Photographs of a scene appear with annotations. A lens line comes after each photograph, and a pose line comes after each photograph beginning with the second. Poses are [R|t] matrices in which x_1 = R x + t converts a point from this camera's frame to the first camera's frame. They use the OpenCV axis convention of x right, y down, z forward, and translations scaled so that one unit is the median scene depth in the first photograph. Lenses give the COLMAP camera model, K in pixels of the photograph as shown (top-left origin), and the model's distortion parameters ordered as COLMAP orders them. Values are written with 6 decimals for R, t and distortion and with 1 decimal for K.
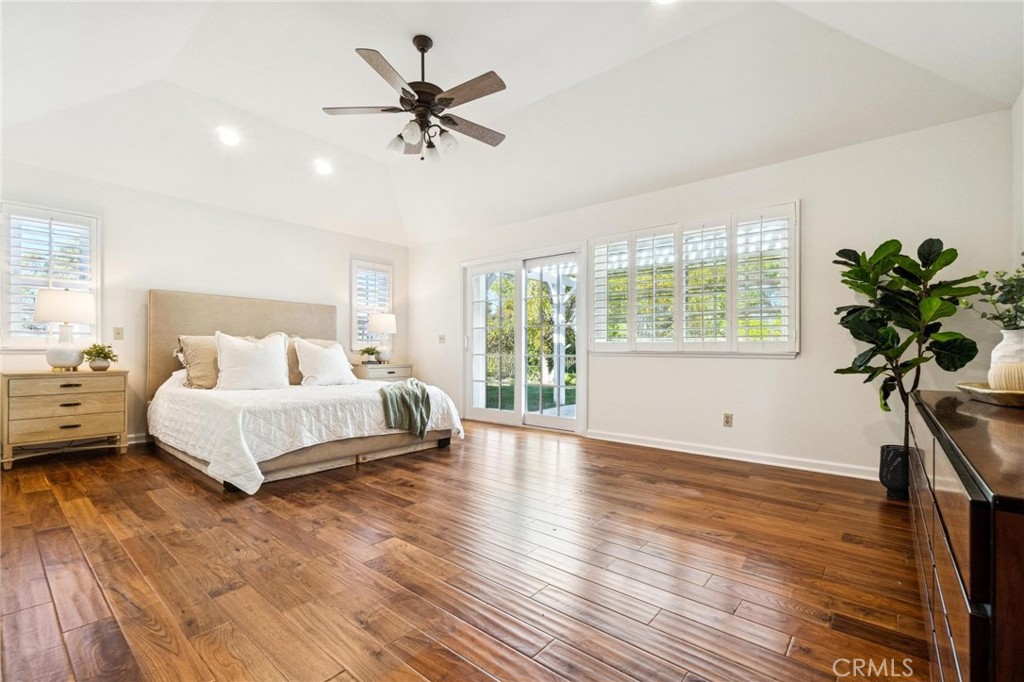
lens RADIAL K [[443.2, 0, 512.0], [0, 443.2, 341.0], [0, 0, 1]] dist [-0.000474, 0.000057]
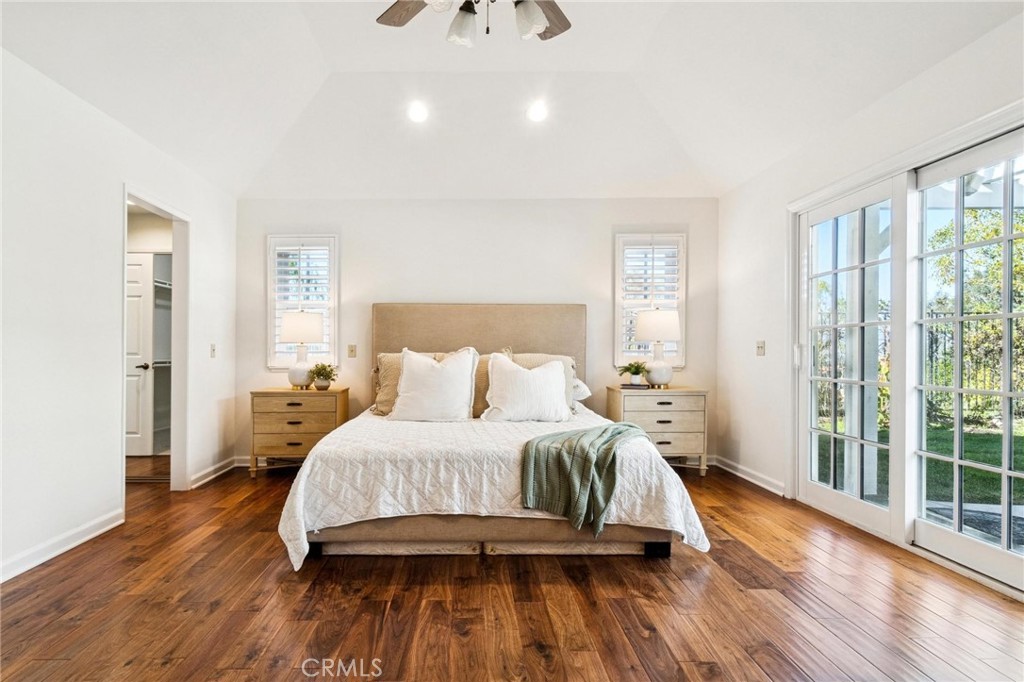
lens RADIAL K [[553.6, 0, 512.0], [0, 553.6, 341.0], [0, 0, 1]] dist [0.016853, -0.001073]
pose [[0.645631, -0.017812, -0.763442, 0.287930], [0.020051, 0.999779, -0.006368, -0.025429], [0.763386, -0.011196, 0.645845, 0.499703]]
